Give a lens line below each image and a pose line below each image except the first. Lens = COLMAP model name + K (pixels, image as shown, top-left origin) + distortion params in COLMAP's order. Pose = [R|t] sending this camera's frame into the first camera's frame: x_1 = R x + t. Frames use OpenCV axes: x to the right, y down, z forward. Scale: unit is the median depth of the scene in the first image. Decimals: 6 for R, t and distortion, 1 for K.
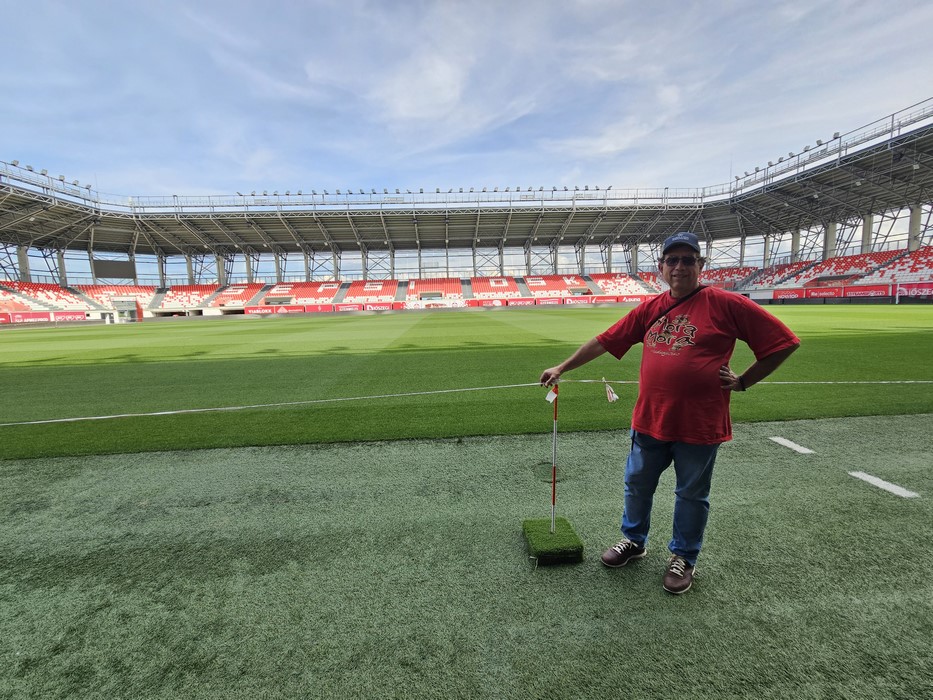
lens RADIAL K [[378.4, 0, 465.3], [0, 378.4, 347.8], [0, 0, 1]] dist [-0.000991, 0.000621]
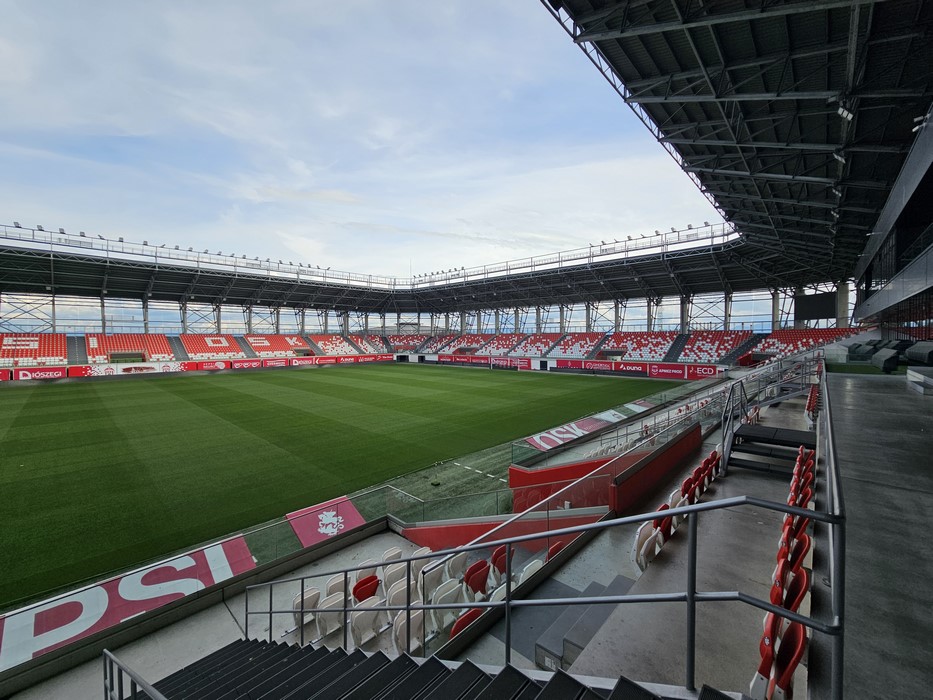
lens RADIAL K [[378.4, 0, 464.5], [0, 378.4, 346.7], [0, 0, 1]] dist [-0.000991, 0.000621]
pose [[0.725836, 0.017933, 0.687634, -0.128559], [0.051532, 0.995433, -0.080354, -0.053277], [-0.685935, 0.093759, 0.721597, -0.145020]]
